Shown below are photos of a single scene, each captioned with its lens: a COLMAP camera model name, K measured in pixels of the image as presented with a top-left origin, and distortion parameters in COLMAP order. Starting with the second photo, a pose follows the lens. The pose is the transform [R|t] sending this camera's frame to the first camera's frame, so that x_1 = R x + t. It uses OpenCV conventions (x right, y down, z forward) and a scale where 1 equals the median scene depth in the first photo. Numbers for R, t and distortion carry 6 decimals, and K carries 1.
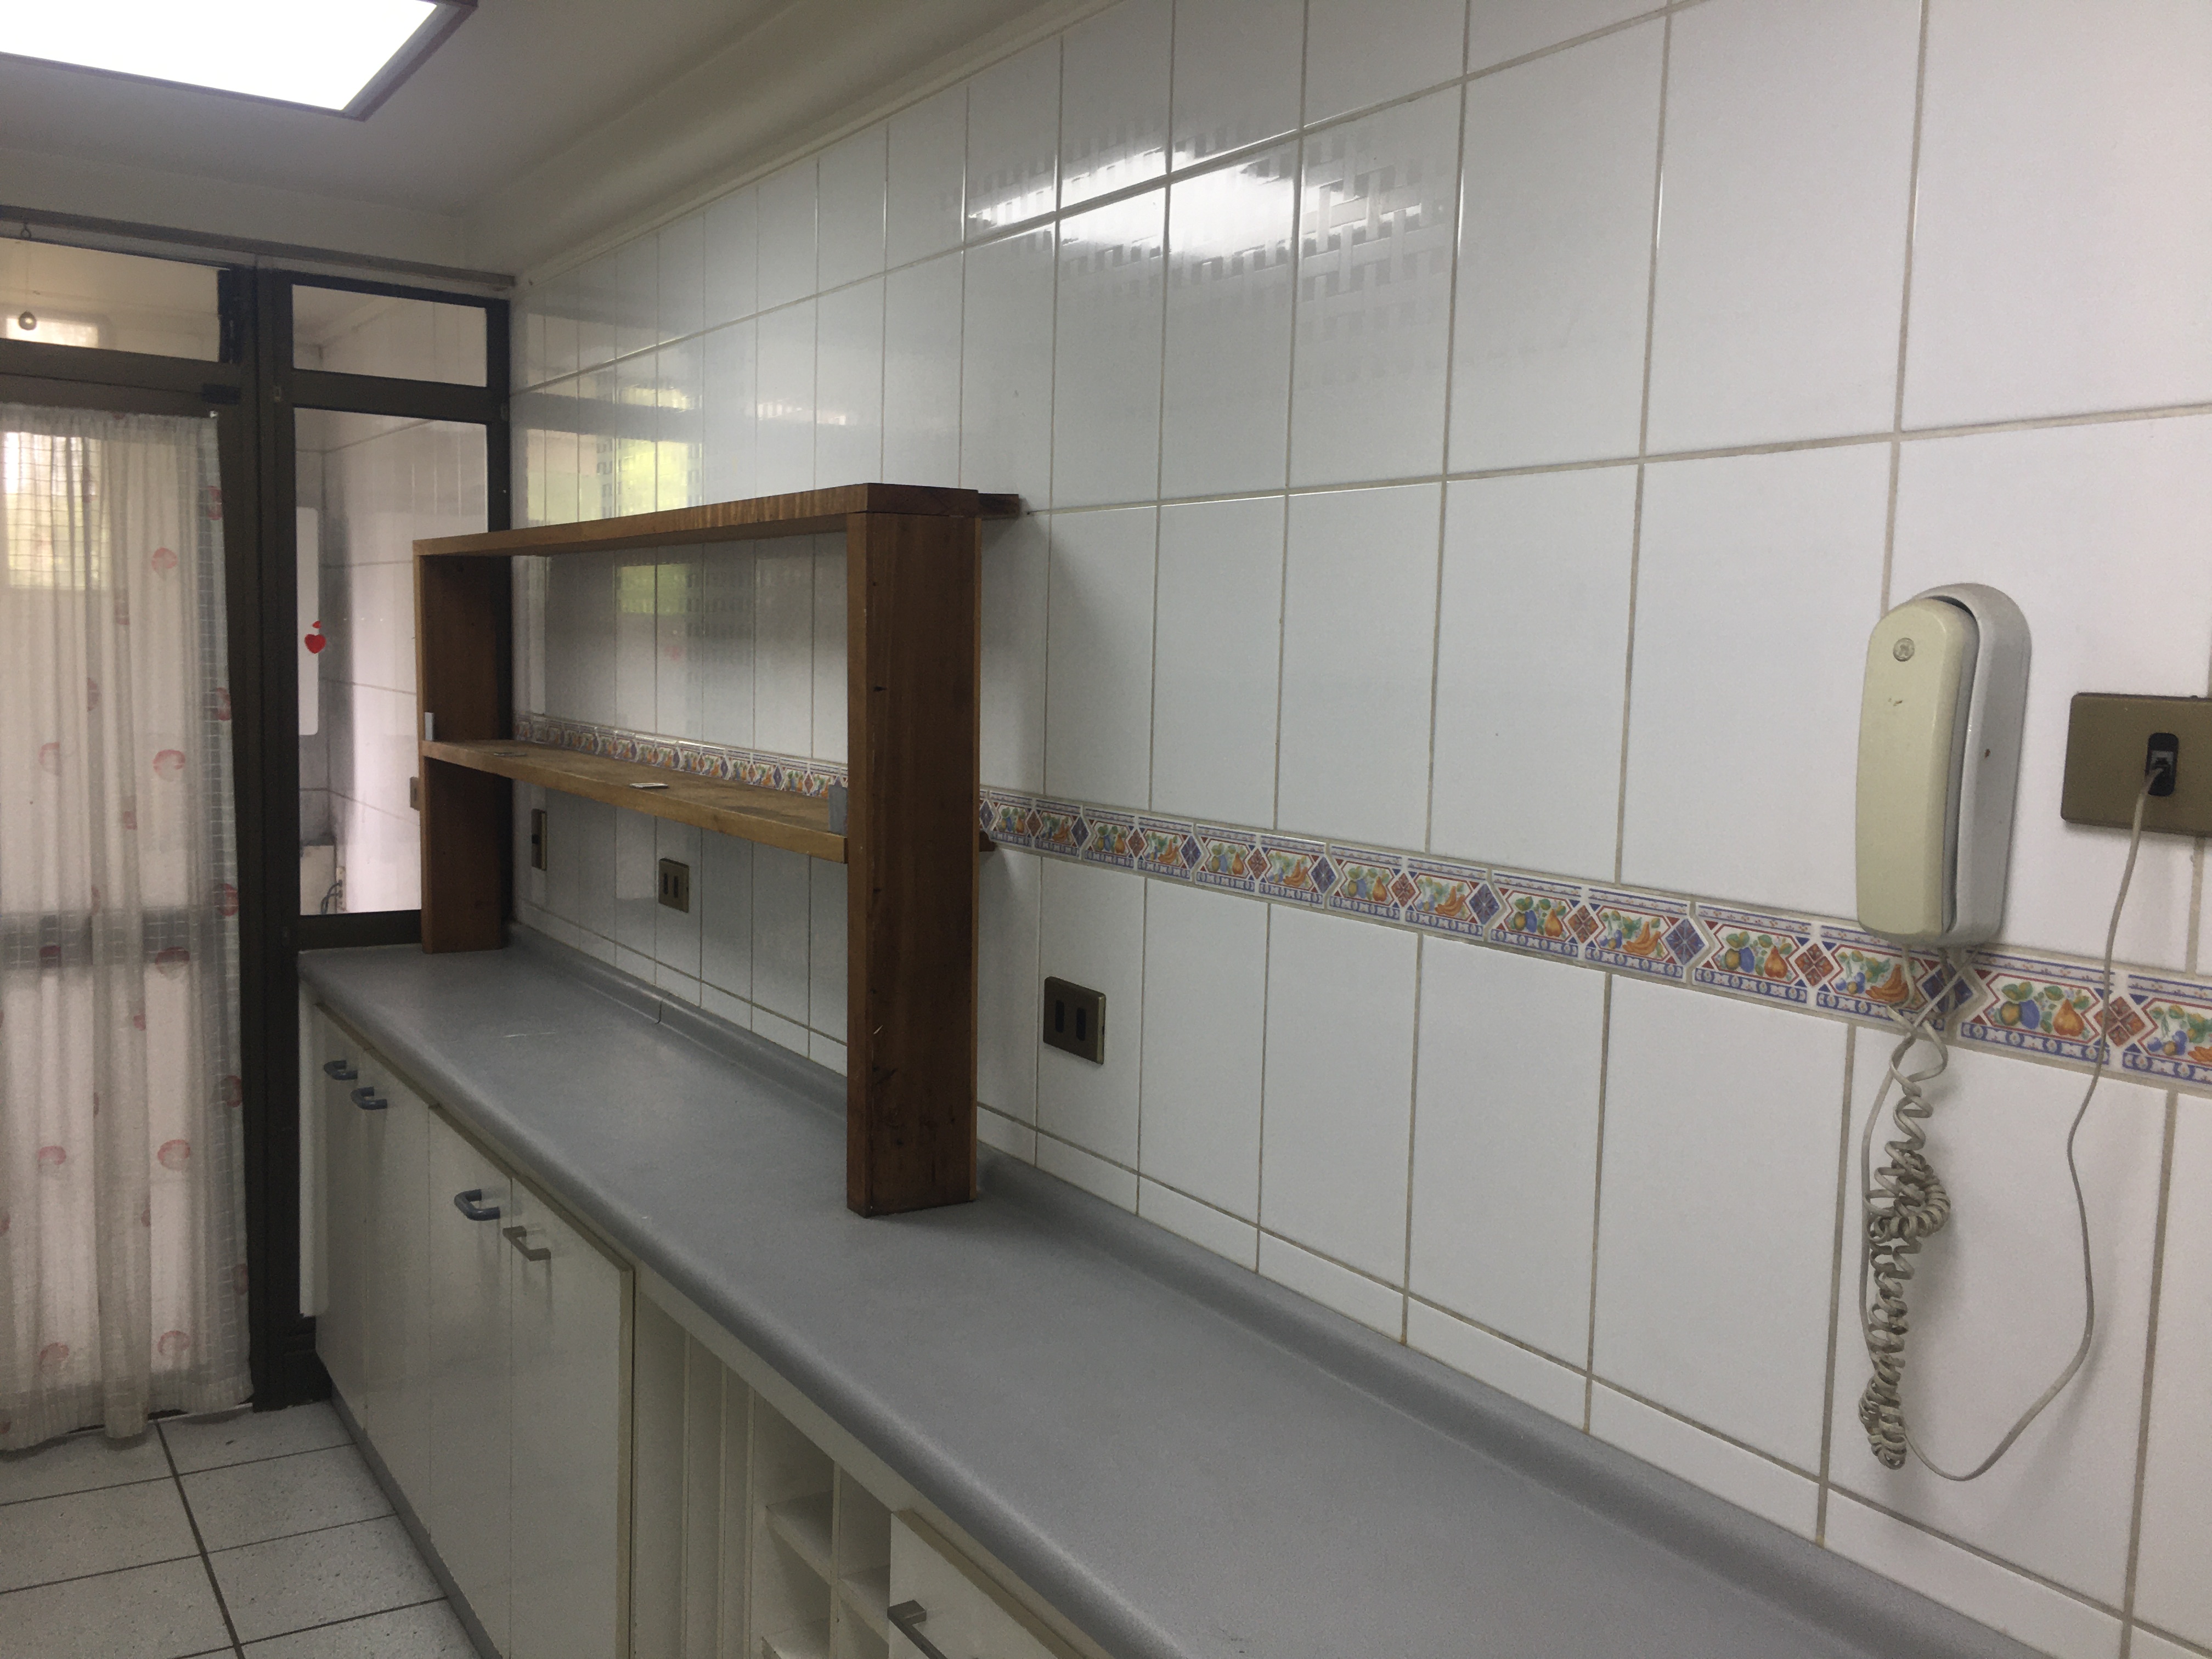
lens RADIAL K [[1899.5, 0, 1106.0], [0, 1899.5, 829.5], [0, 0, 1]] dist [0.076983, -0.127266]
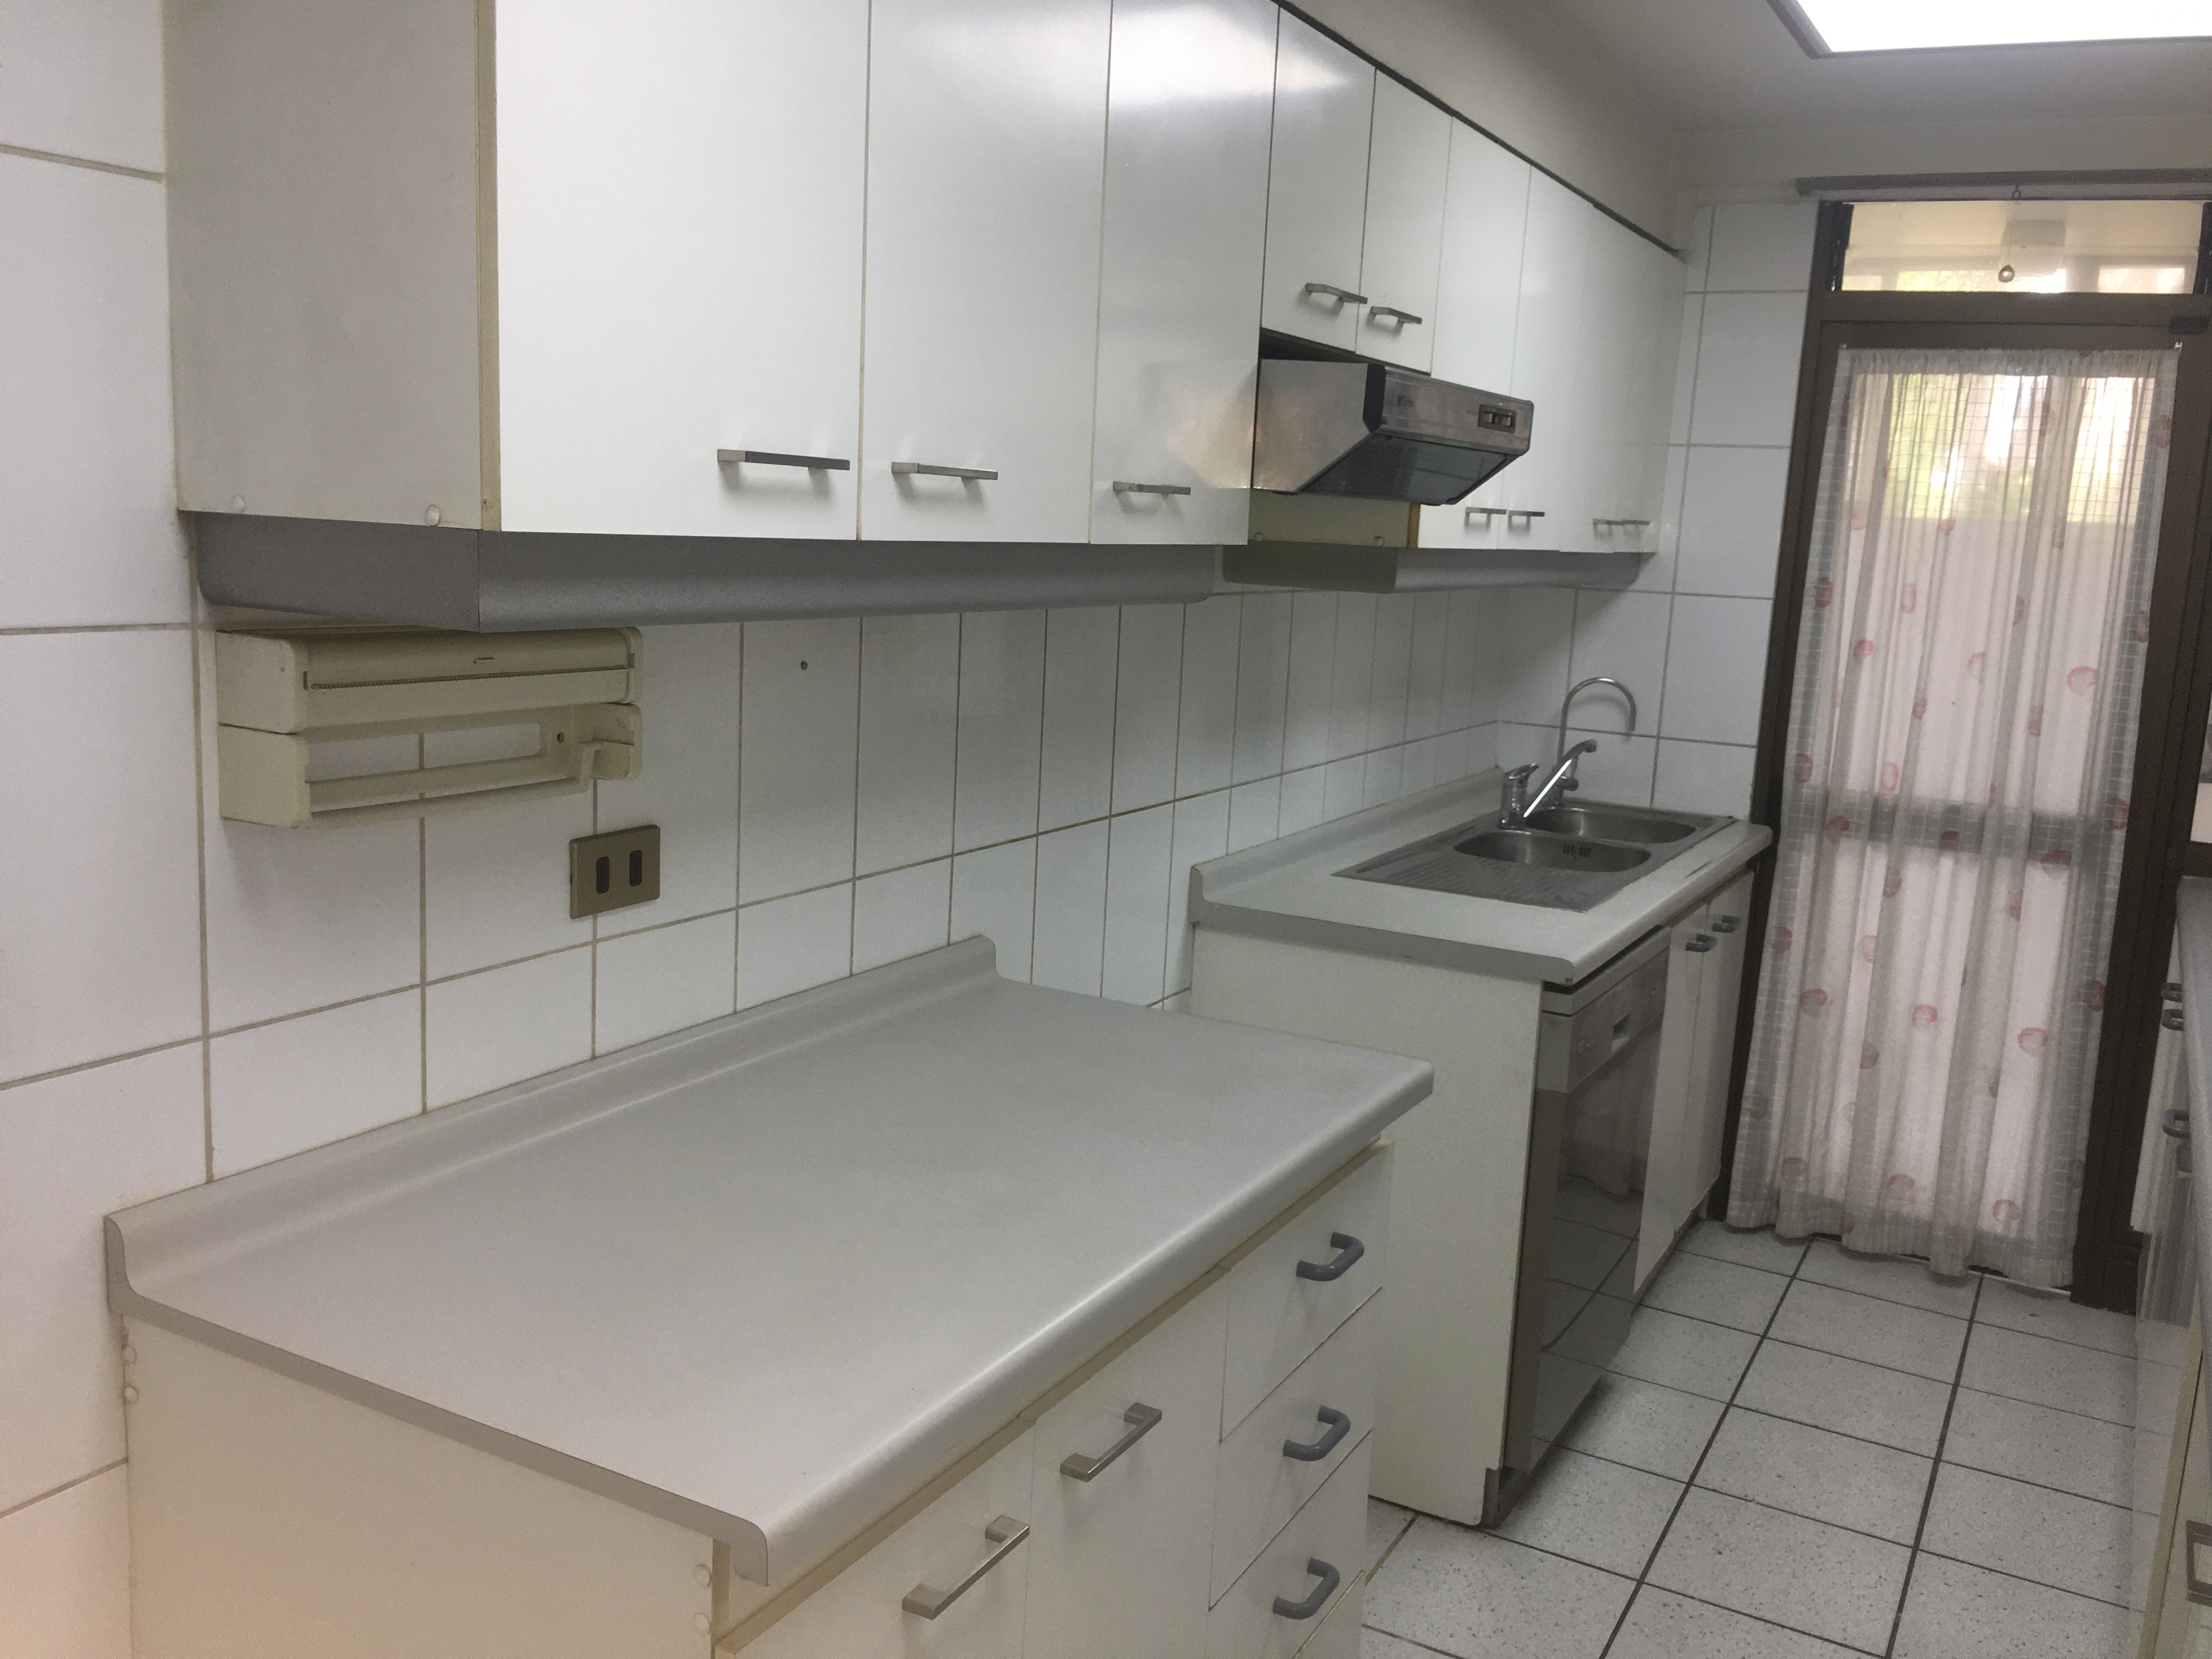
lens RADIAL K [[1899.5, 0, 1106.0], [0, 1899.5, 829.5], [0, 0, 1]] dist [0.076983, -0.127266]
pose [[0.478272, 0.137414, -0.867394, 0.190408], [-0.118045, 0.988779, 0.091555, 0.014449], [0.870242, 0.058603, 0.489127, 0.010794]]
